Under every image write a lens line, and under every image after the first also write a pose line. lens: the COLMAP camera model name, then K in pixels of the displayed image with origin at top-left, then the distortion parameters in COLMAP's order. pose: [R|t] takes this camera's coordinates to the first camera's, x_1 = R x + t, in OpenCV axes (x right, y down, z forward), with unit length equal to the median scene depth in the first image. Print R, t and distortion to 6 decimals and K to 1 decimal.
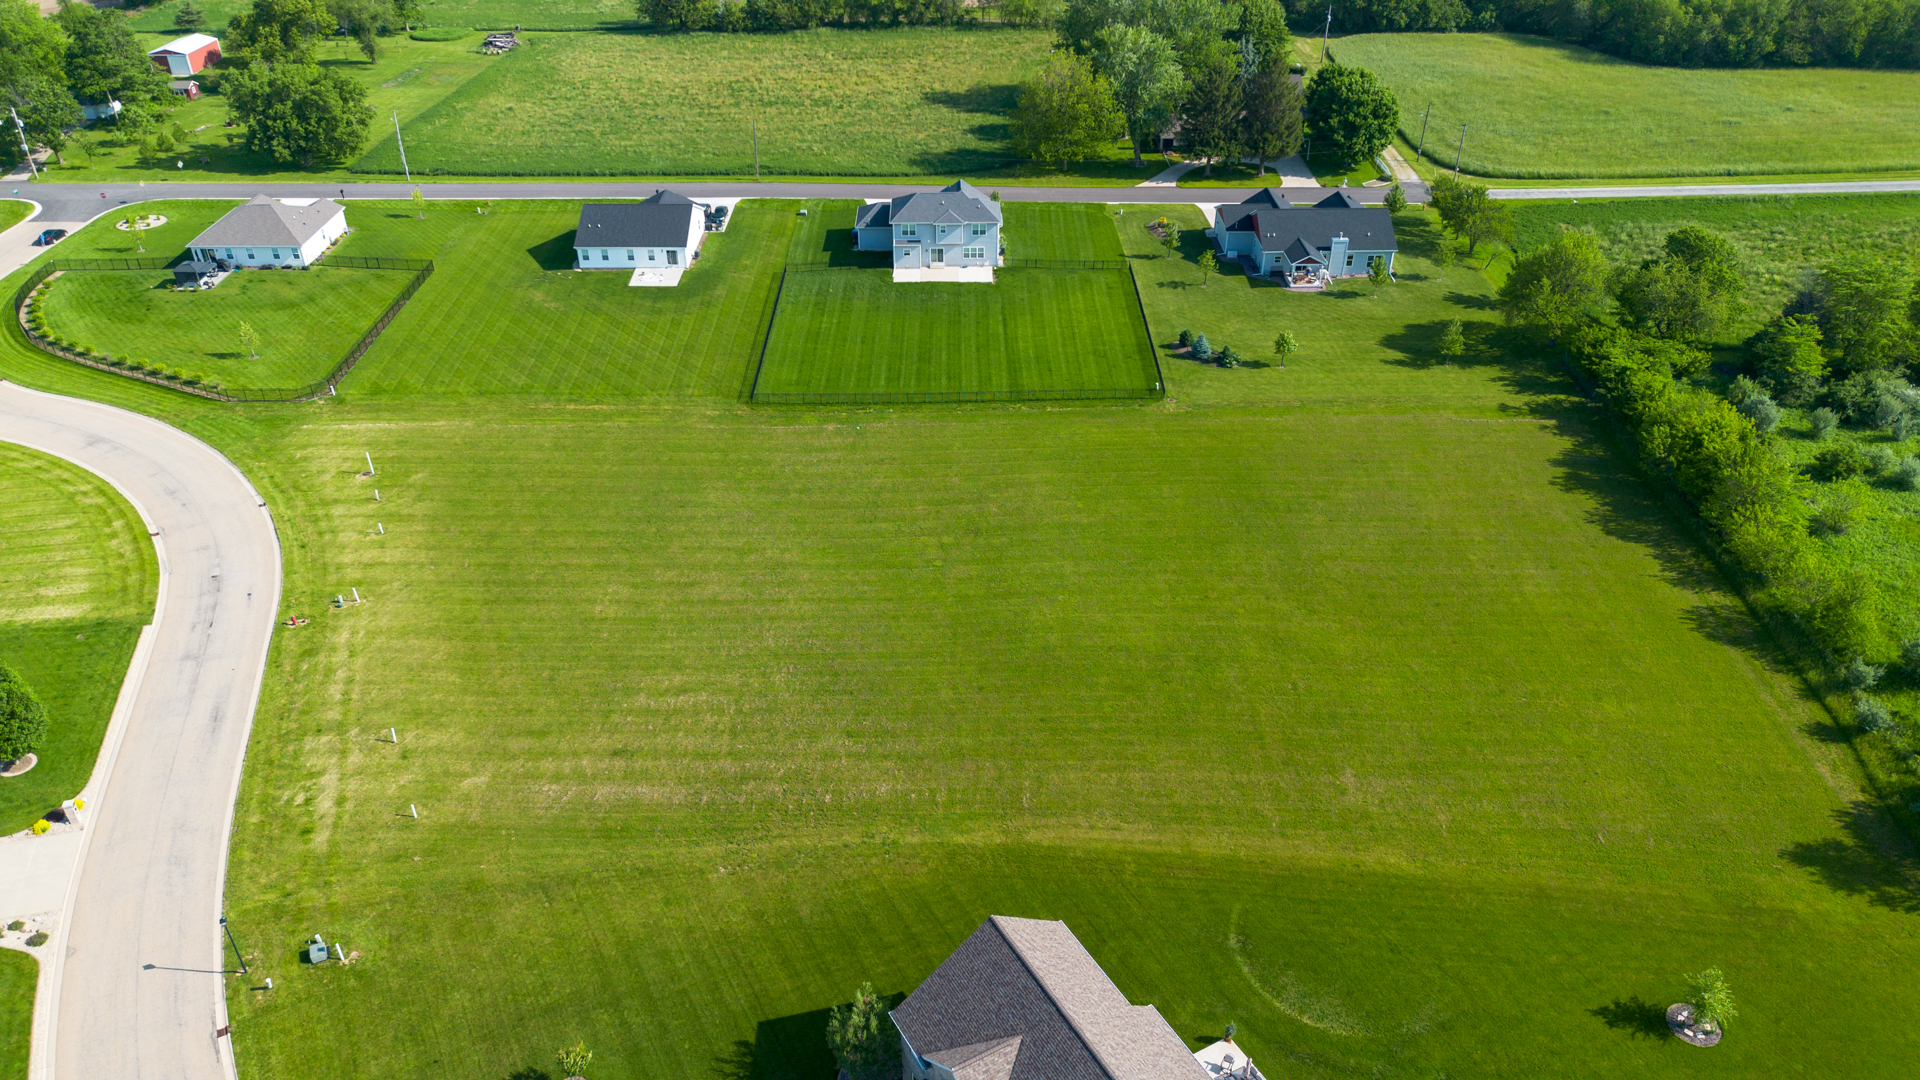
lens RADIAL K [[1357.3, 0, 958.8], [0, 1357.3, 546.2], [0, 0, 1]] dist [0.057857, -0.053608]
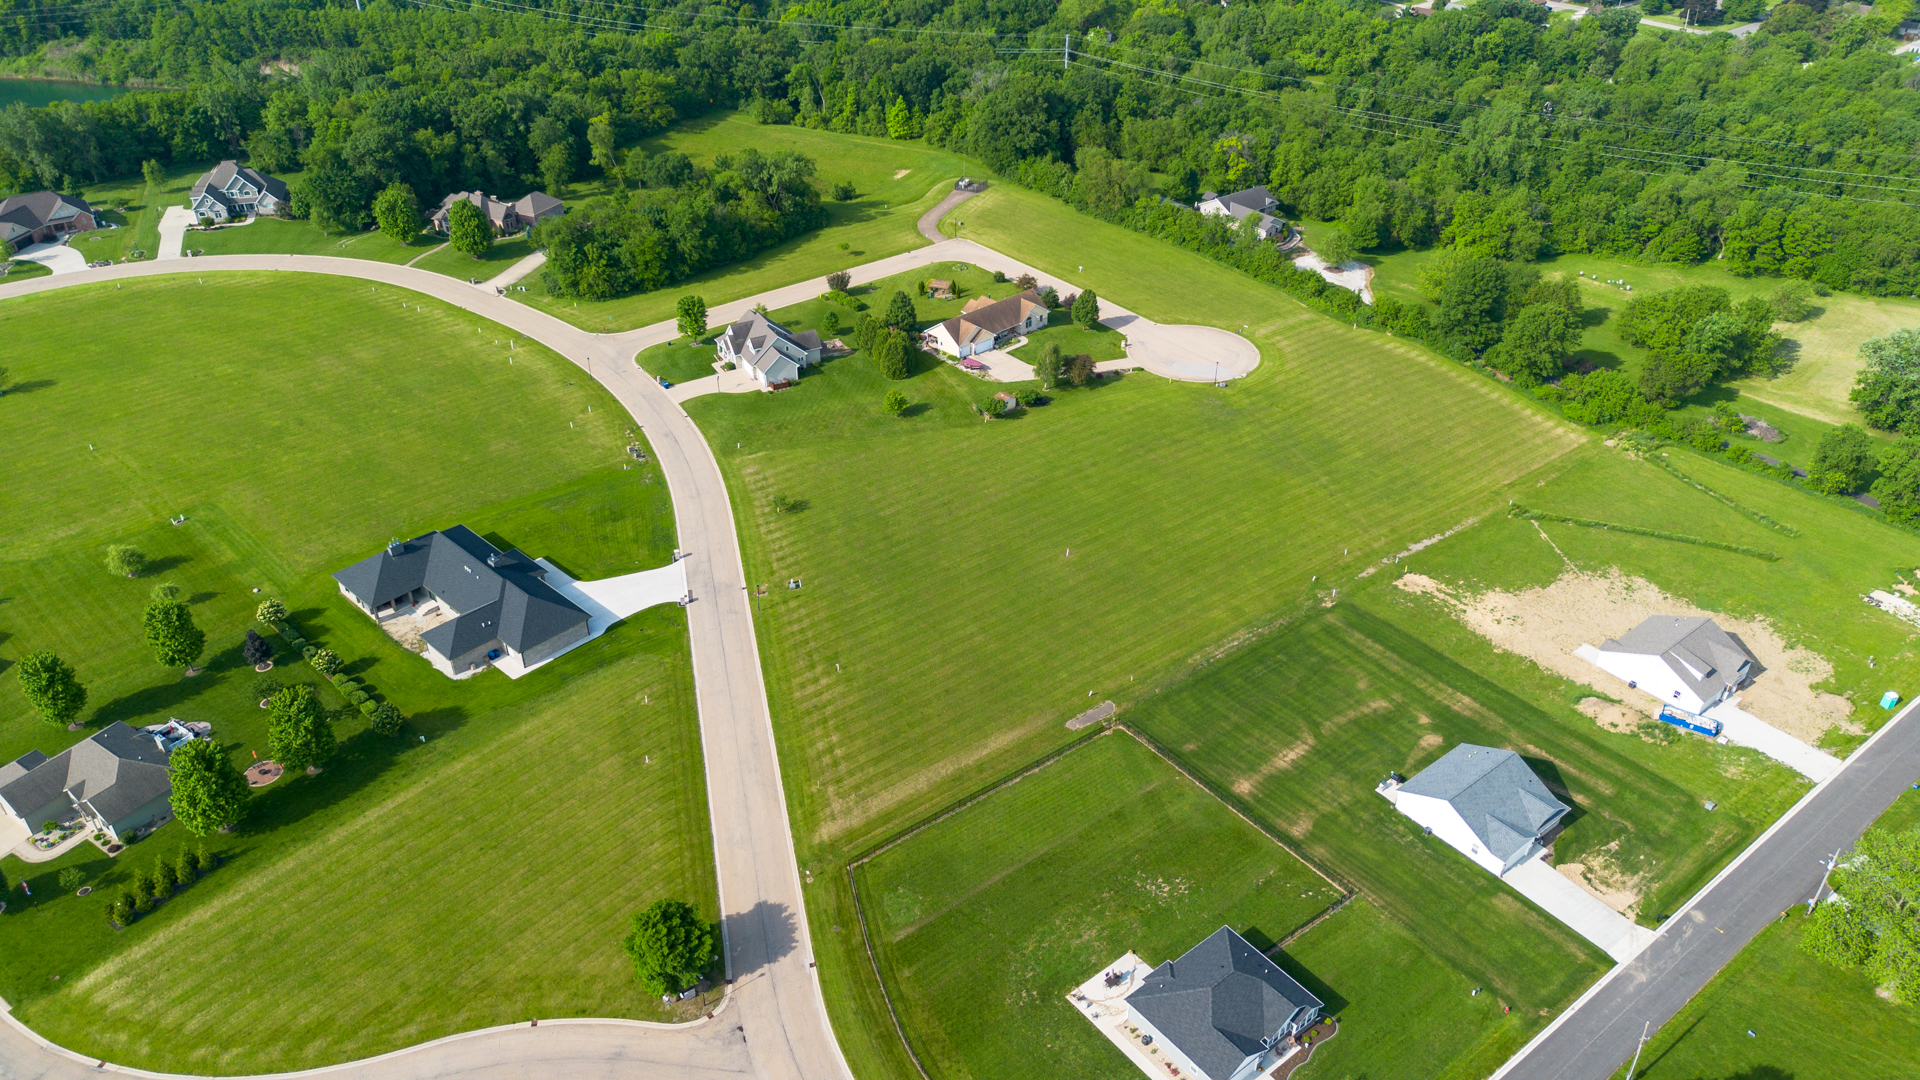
lens RADIAL K [[1357.3, 0, 958.8], [0, 1357.3, 546.2], [0, 0, 1]] dist [0.057857, -0.053608]
pose [[-0.779794, 0.347186, -0.520944, -0.669272], [-0.346560, 0.453598, 0.821063, -1.341986], [0.521361, 0.820799, -0.233392, 1.241557]]
